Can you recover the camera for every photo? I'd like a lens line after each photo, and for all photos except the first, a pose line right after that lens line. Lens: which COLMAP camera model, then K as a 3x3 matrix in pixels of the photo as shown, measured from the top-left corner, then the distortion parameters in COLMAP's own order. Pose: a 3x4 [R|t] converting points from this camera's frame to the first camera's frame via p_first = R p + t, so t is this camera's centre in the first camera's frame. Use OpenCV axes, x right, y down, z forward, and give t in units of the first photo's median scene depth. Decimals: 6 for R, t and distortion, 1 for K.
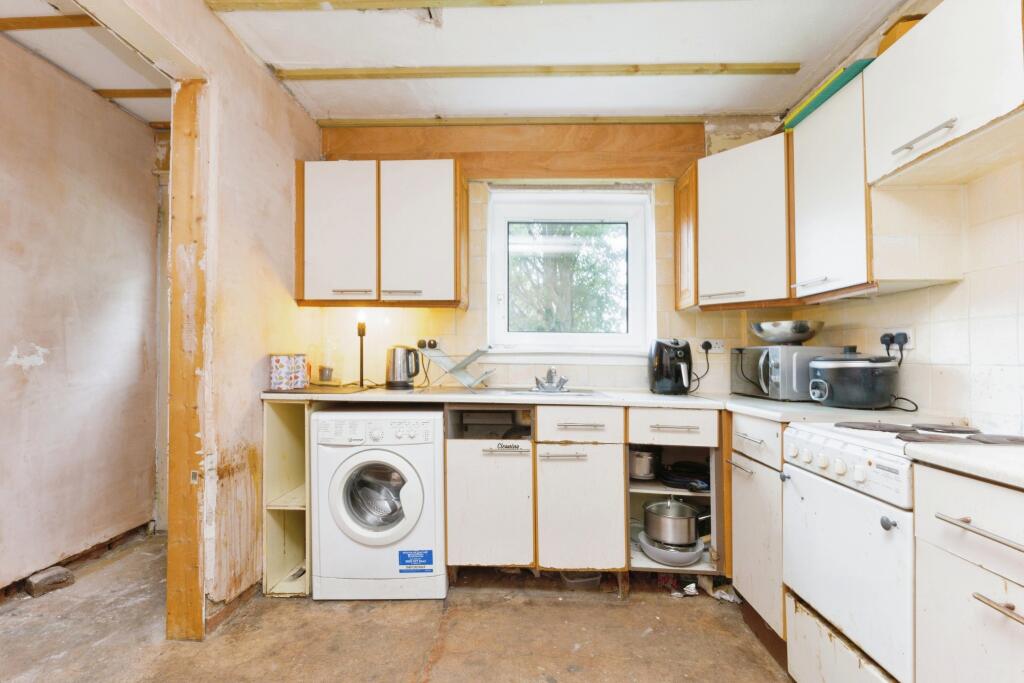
lens RADIAL K [[457.4, 0, 512.0], [0, 457.4, 341.5], [0, 0, 1]] dist [0.000075, -0.000448]
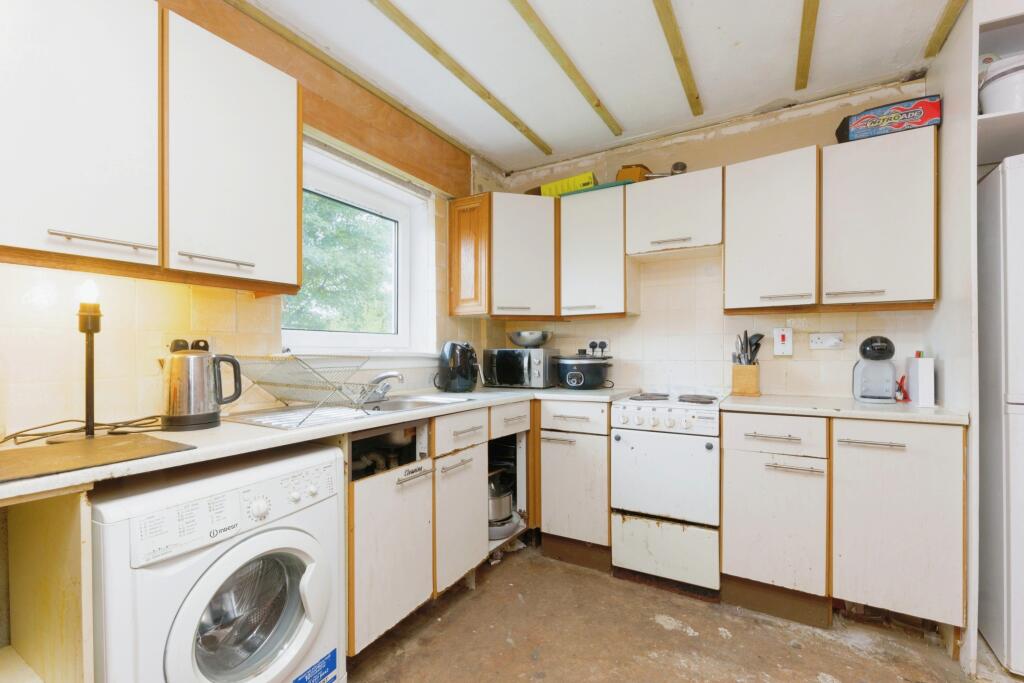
lens RADIAL K [[441.5, 0, 512.8], [0, 441.5, 338.2], [0, 0, 1]] dist [-0.003254, -0.000295]
pose [[0.470360, 0.012710, 0.882383, -0.642270], [-0.022680, 0.999740, -0.002311, -0.017617], [-0.882183, -0.018925, 0.470526, 0.458262]]
